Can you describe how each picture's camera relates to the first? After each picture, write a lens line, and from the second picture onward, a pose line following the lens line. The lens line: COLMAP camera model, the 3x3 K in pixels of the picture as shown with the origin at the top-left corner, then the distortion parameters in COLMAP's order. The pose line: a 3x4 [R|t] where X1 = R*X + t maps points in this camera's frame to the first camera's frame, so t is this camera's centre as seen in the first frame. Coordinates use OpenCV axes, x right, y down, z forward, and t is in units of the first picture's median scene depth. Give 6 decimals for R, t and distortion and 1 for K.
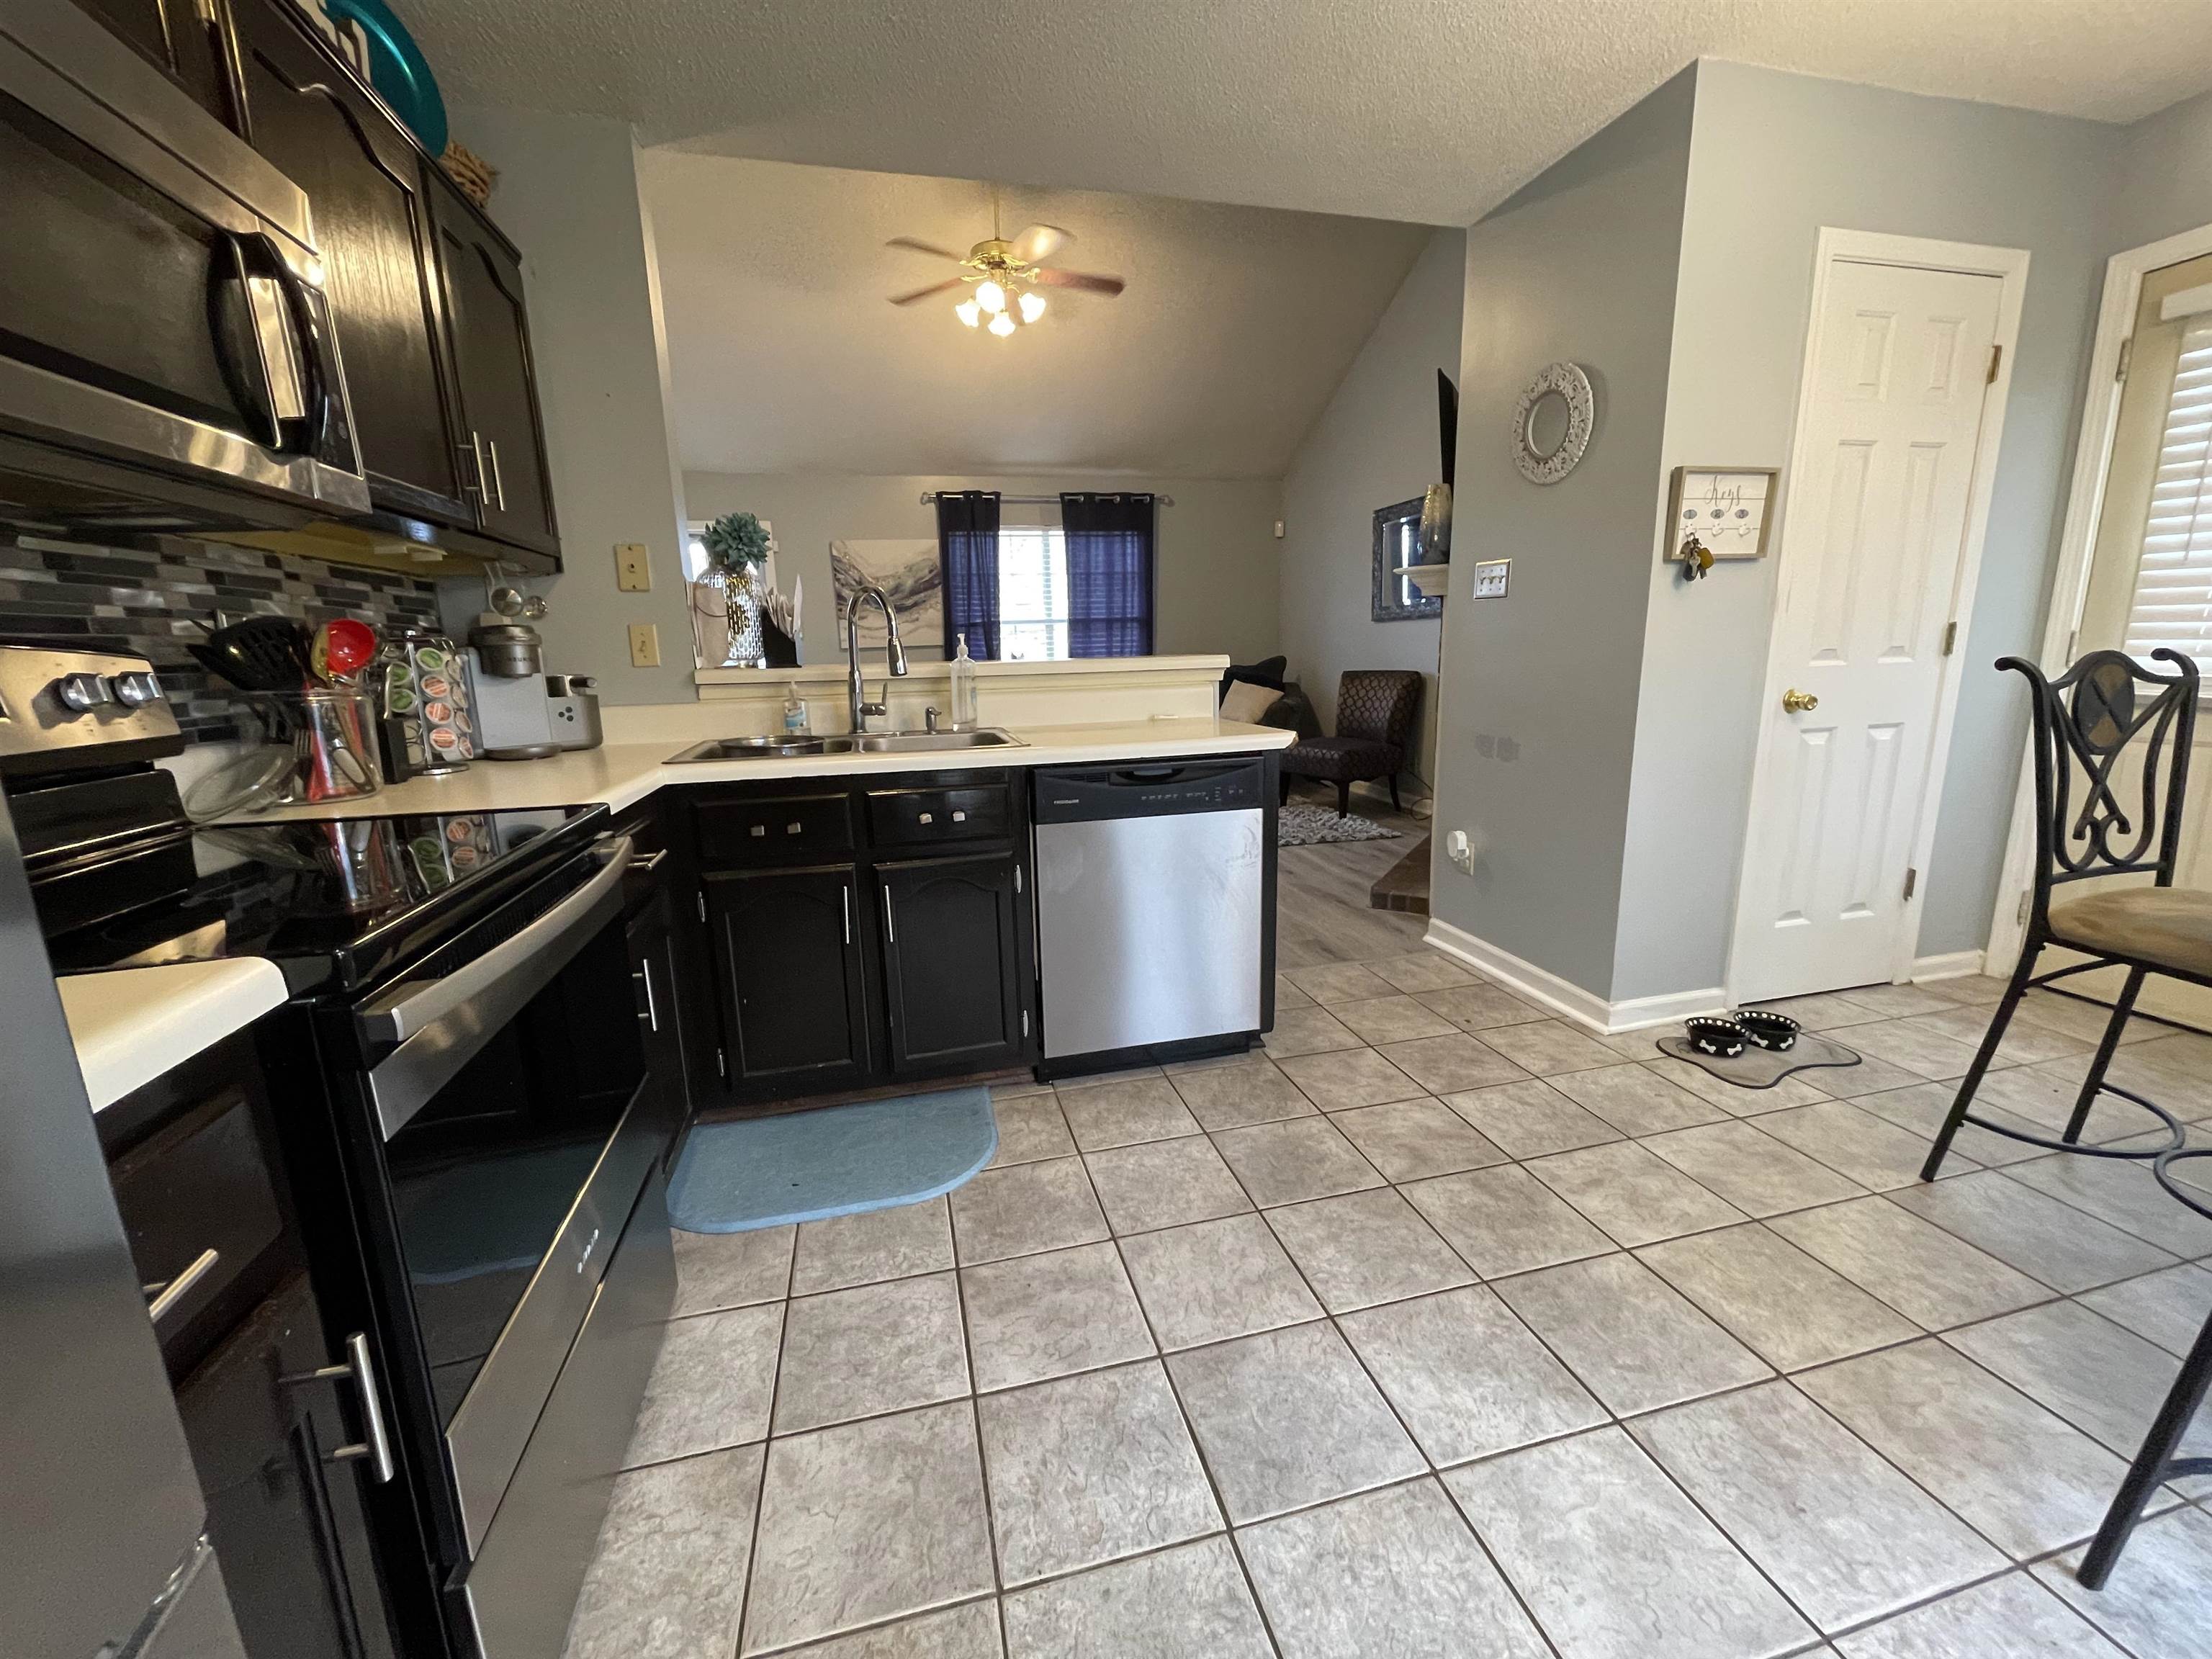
lens RADIAL K [[886.4, 0, 1103.3], [0, 886.4, 829.8], [0, 0, 1]] dist [-0.003562, -0.000072]
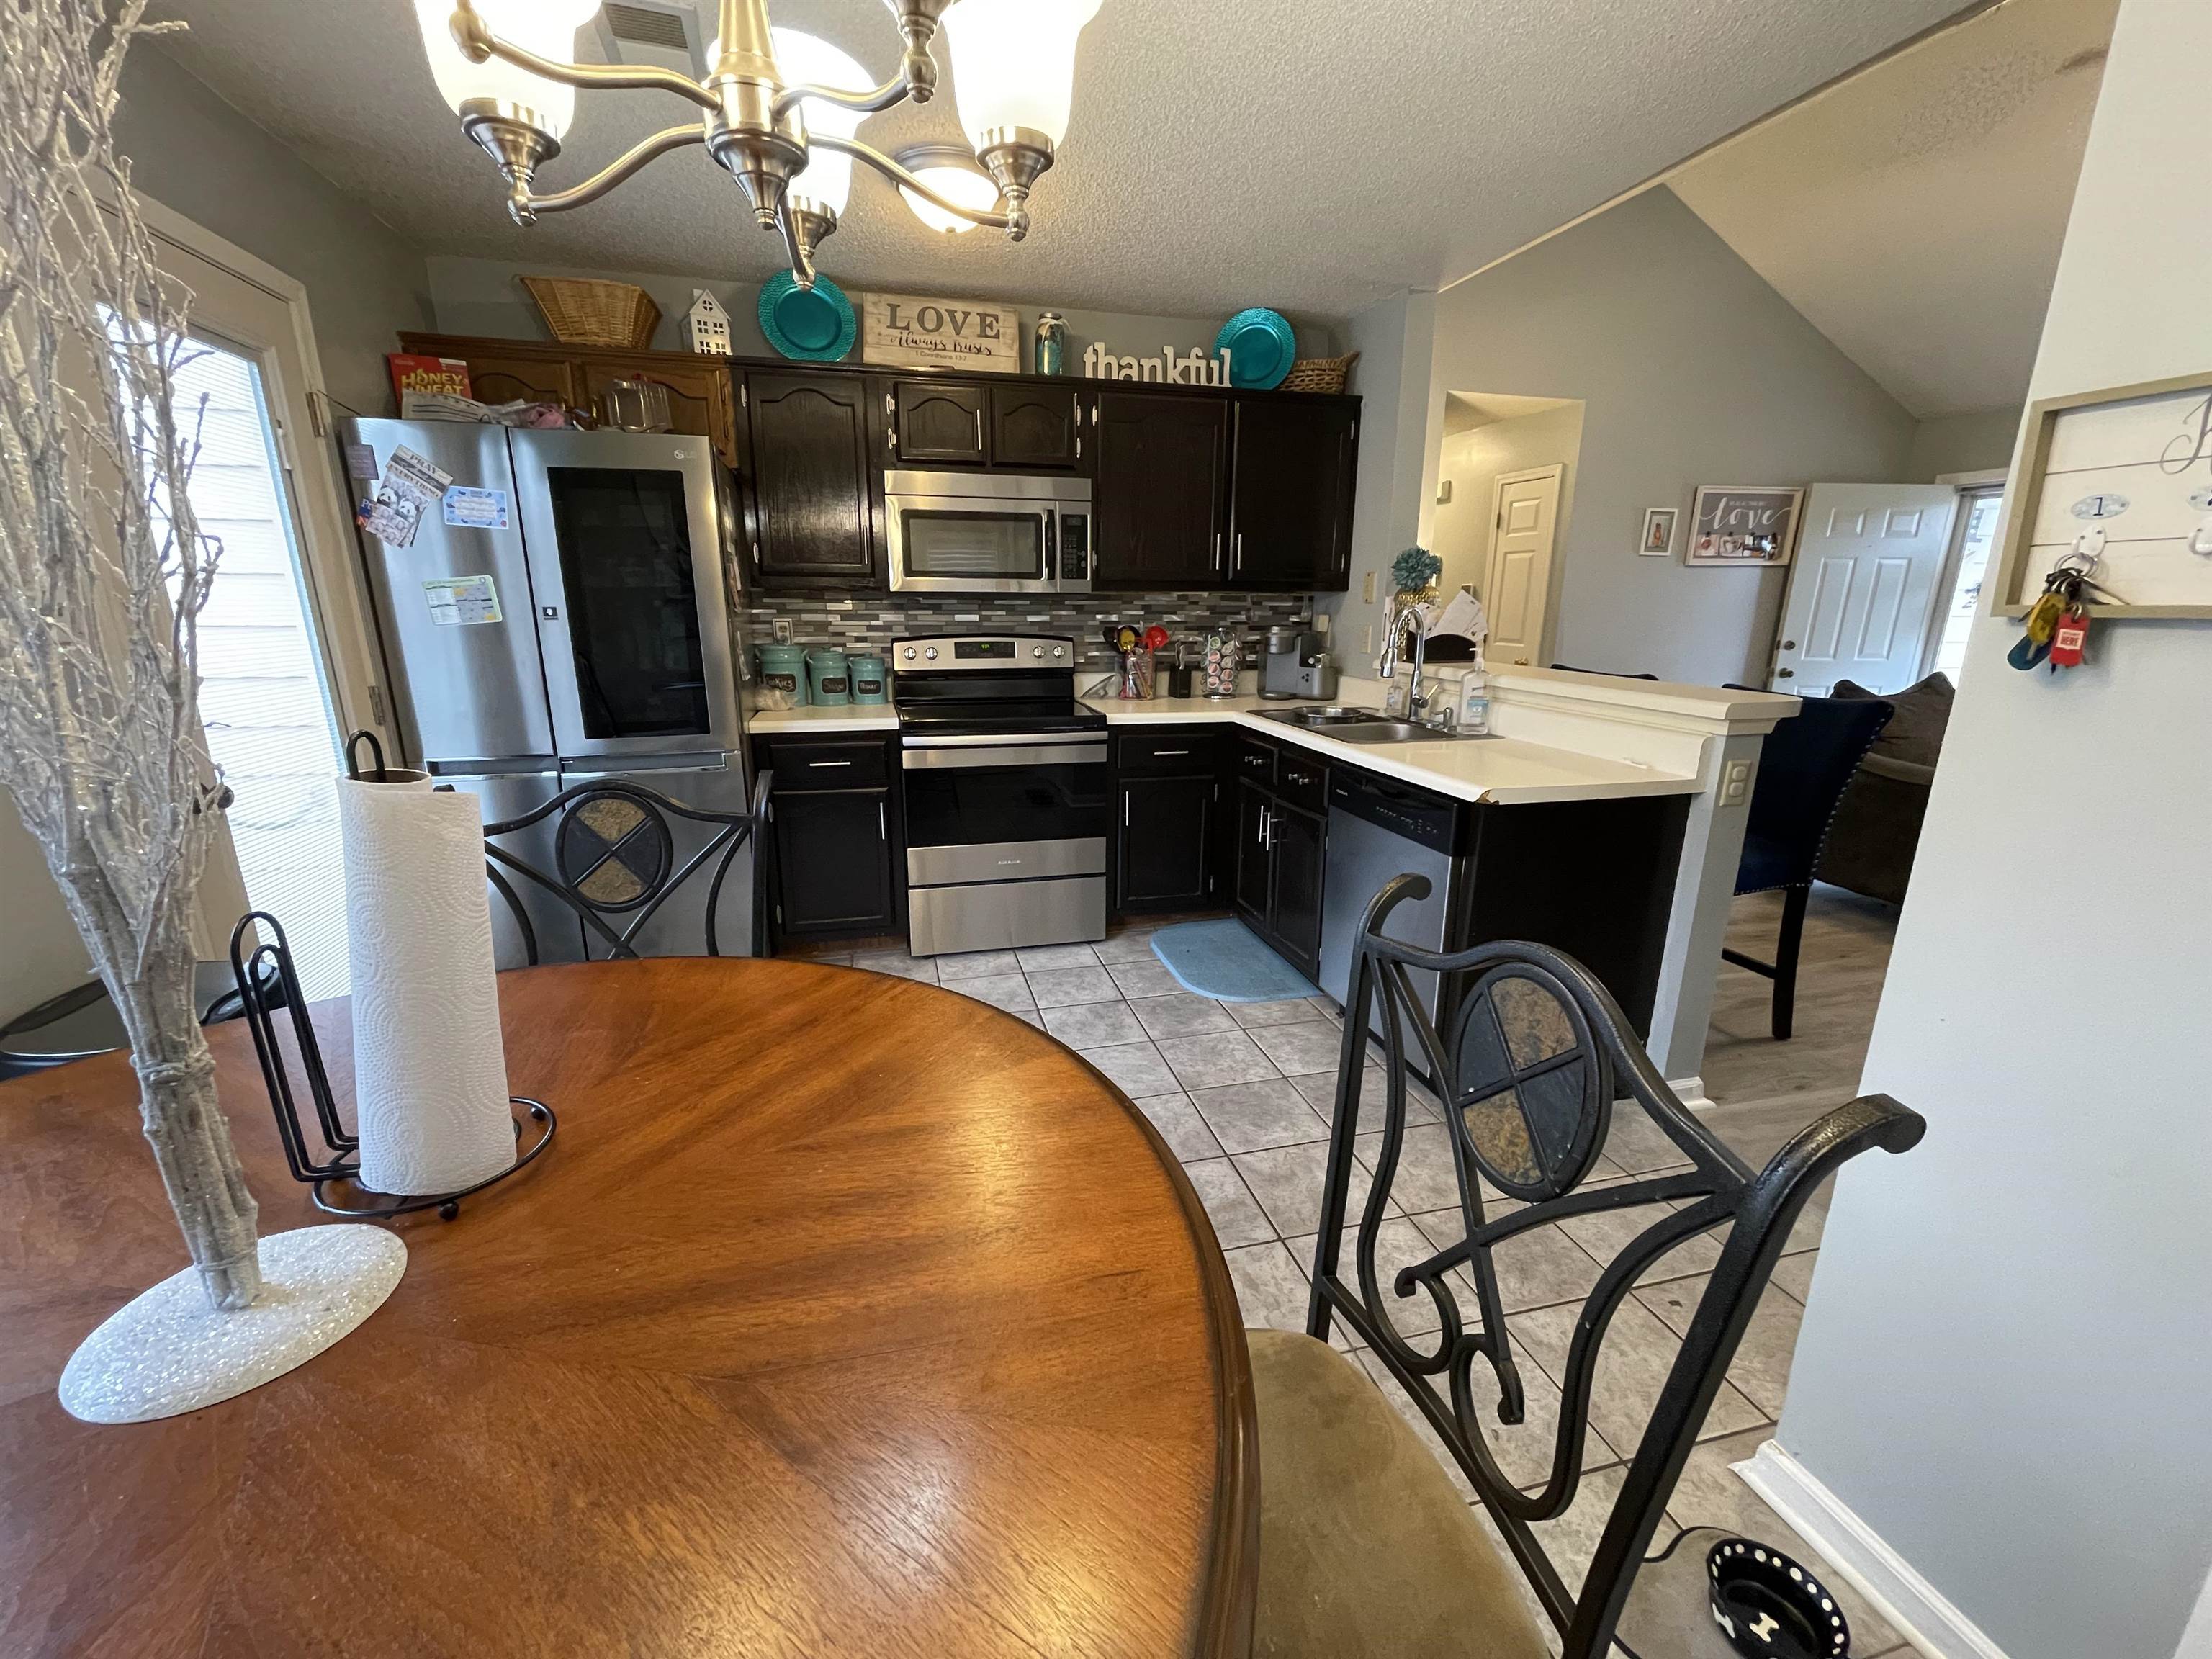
lens RADIAL K [[886.4, 0, 1103.3], [0, 886.4, 829.8], [0, 0, 1]] dist [-0.003562, -0.000072]
pose [[0.007198, 0.279064, -0.960246, 1.300172], [-0.206027, 0.940082, 0.271660, -0.279838], [0.978520, 0.195881, 0.064261, 0.670156]]
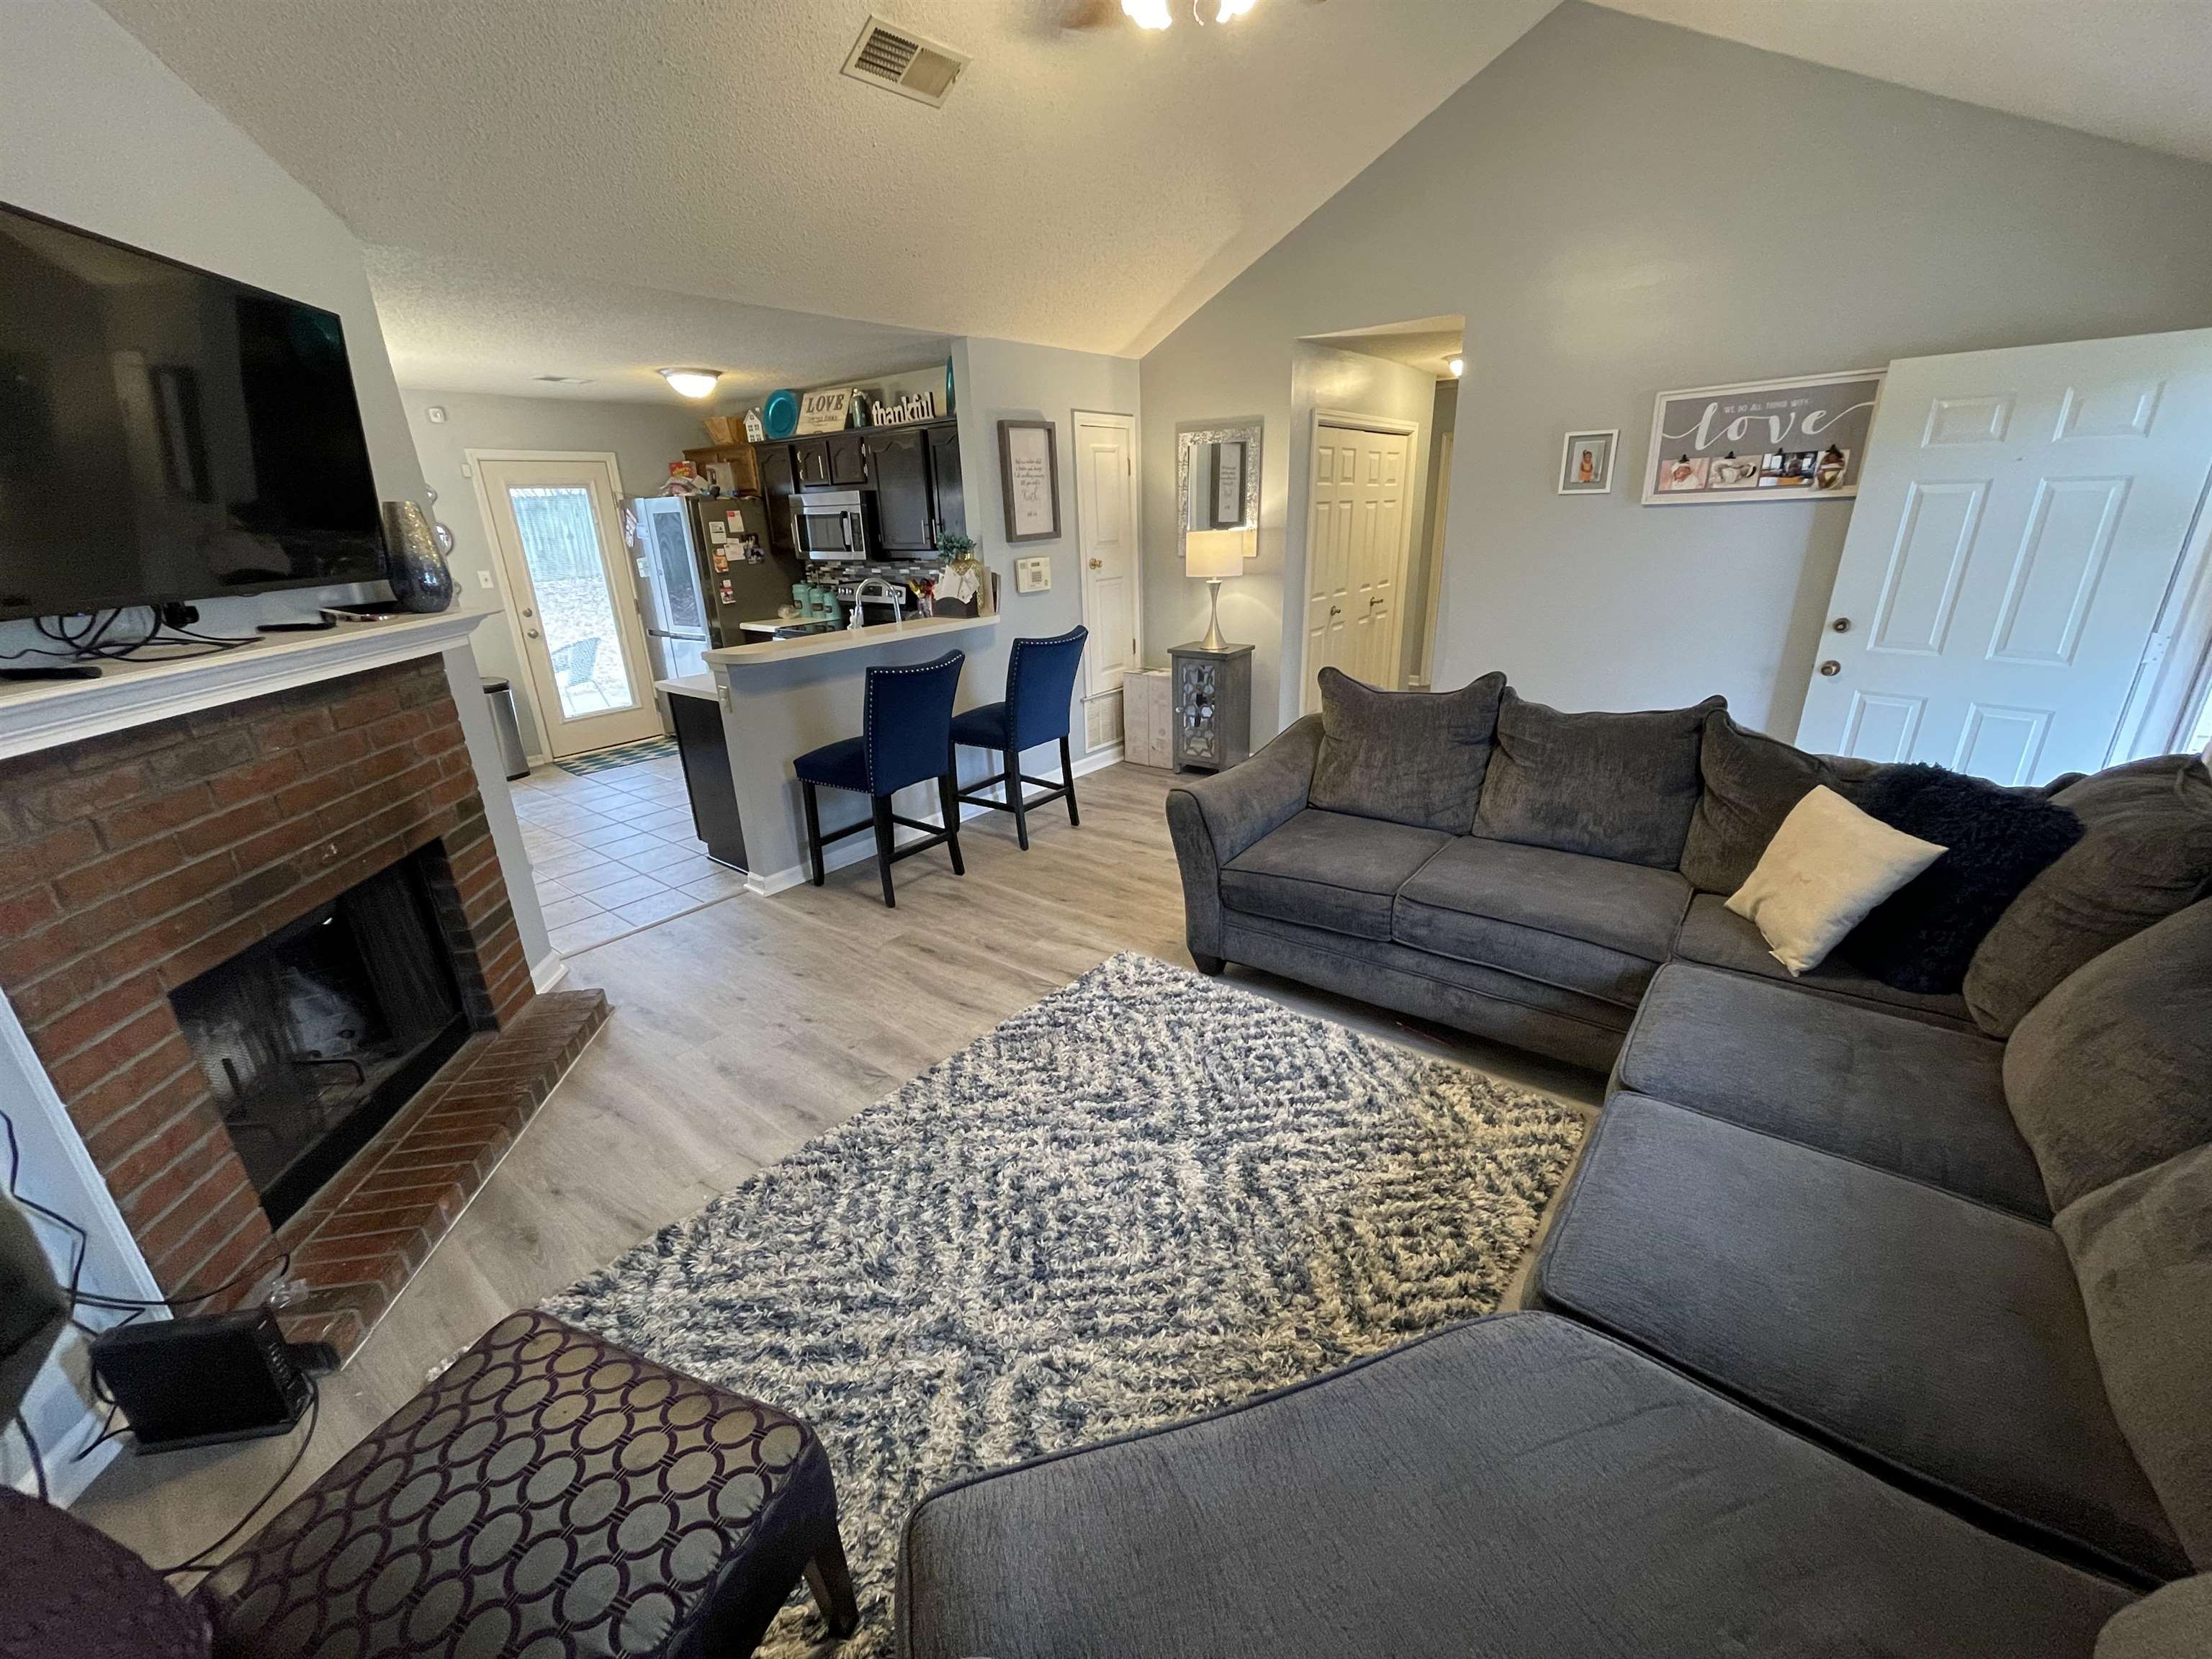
lens RADIAL K [[899.9, 0, 1099.0], [0, 899.9, 827.8], [0, 0, 1]] dist [-0.002491, 0.000950]
pose [[-0.792163, 0.258303, -0.552953, 0.726291], [-0.067054, 0.863700, 0.499525, -1.020027], [0.606614, 0.432783, -0.666872, 3.537676]]
